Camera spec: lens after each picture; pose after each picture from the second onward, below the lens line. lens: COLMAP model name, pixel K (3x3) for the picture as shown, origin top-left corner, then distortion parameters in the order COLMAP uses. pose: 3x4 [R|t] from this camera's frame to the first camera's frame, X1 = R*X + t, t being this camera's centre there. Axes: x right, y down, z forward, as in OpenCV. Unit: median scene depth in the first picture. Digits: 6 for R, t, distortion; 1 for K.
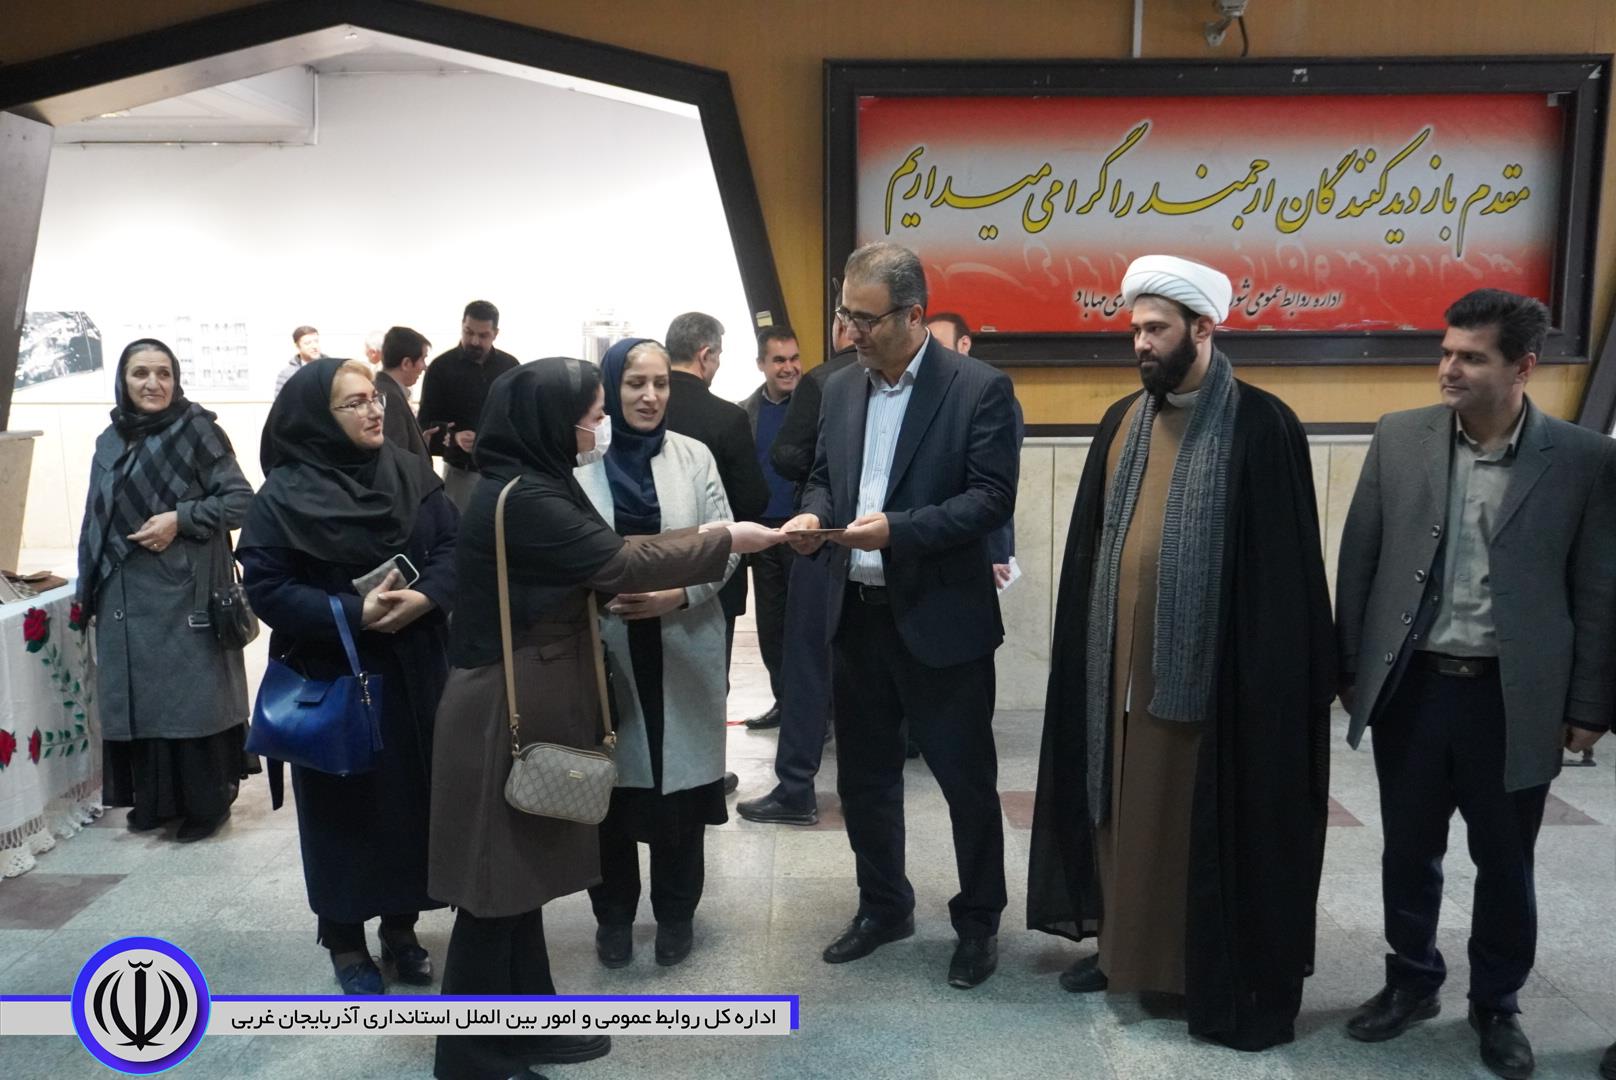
lens RADIAL K [[1443.0, 0, 808.7], [0, 1443.0, 544.6], [0, 0, 1]] dist [-0.002869, 0.012704]
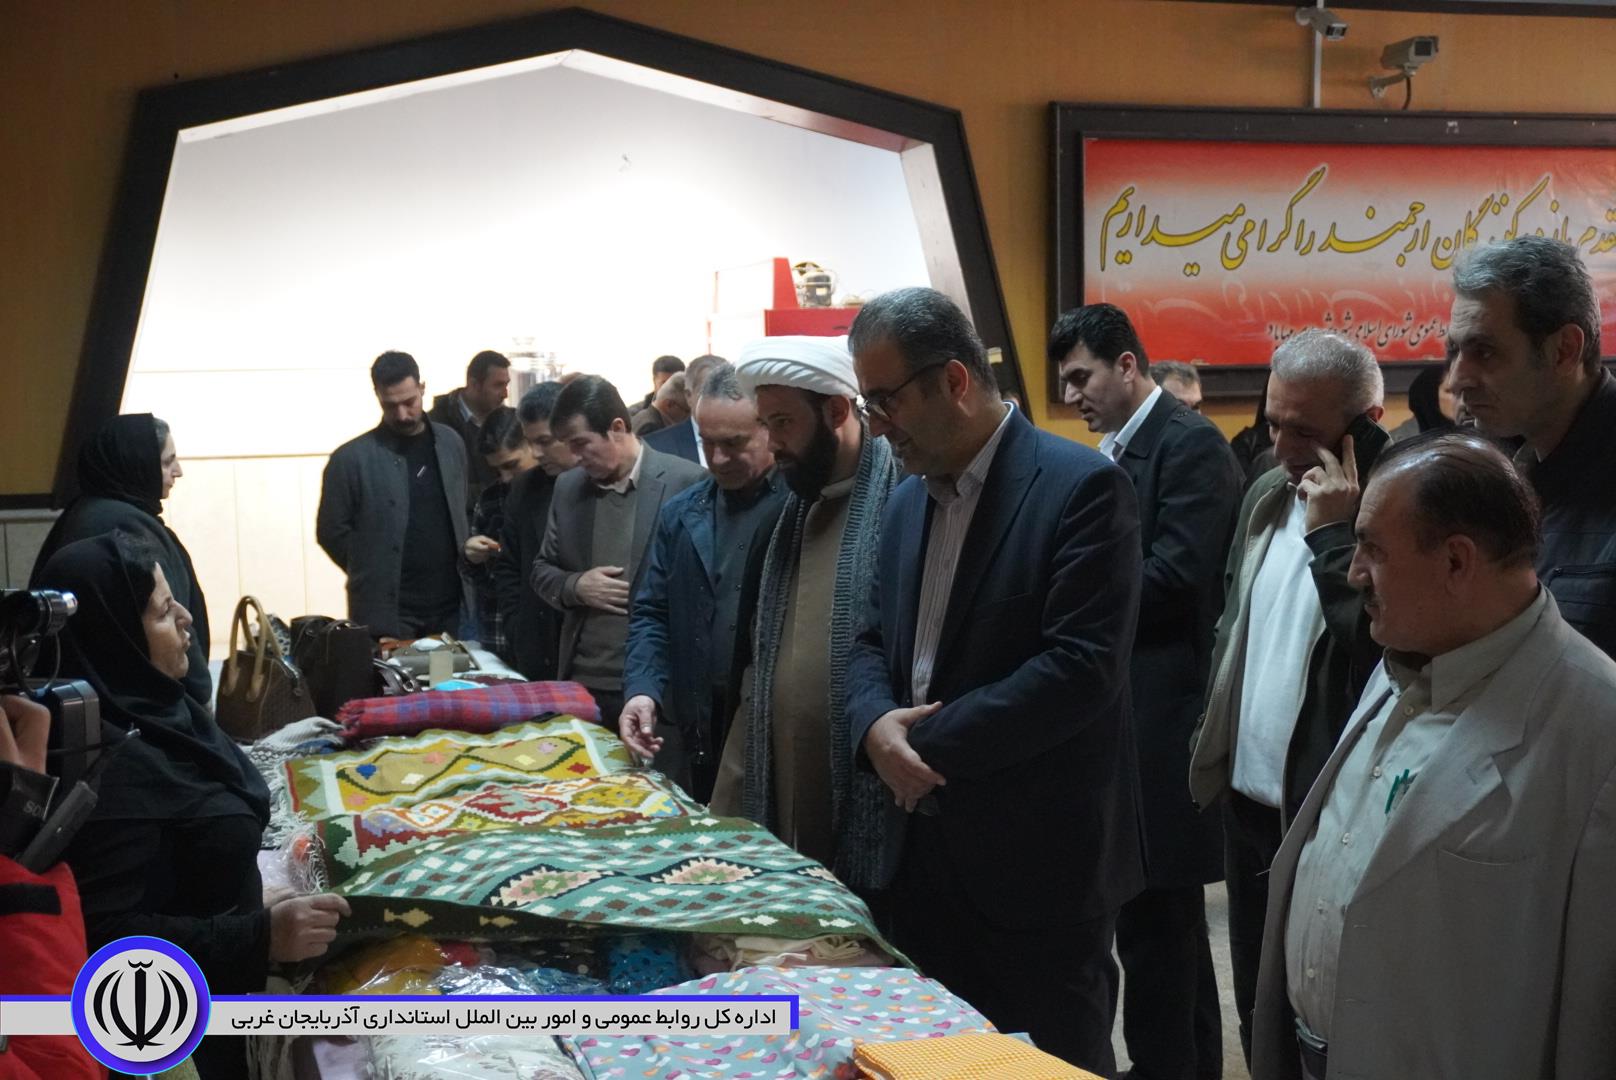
lens RADIAL K [[1825.3, 0, 807.2], [0, 1825.3, 536.7], [0, 0, 1]] dist [0.016772, 0.000000]
pose [[0.950528, -0.044916, 0.307374, -0.550645], [0.062193, 0.996974, -0.046640, 0.018254], [-0.304348, 0.063449, 0.950445, -0.147185]]
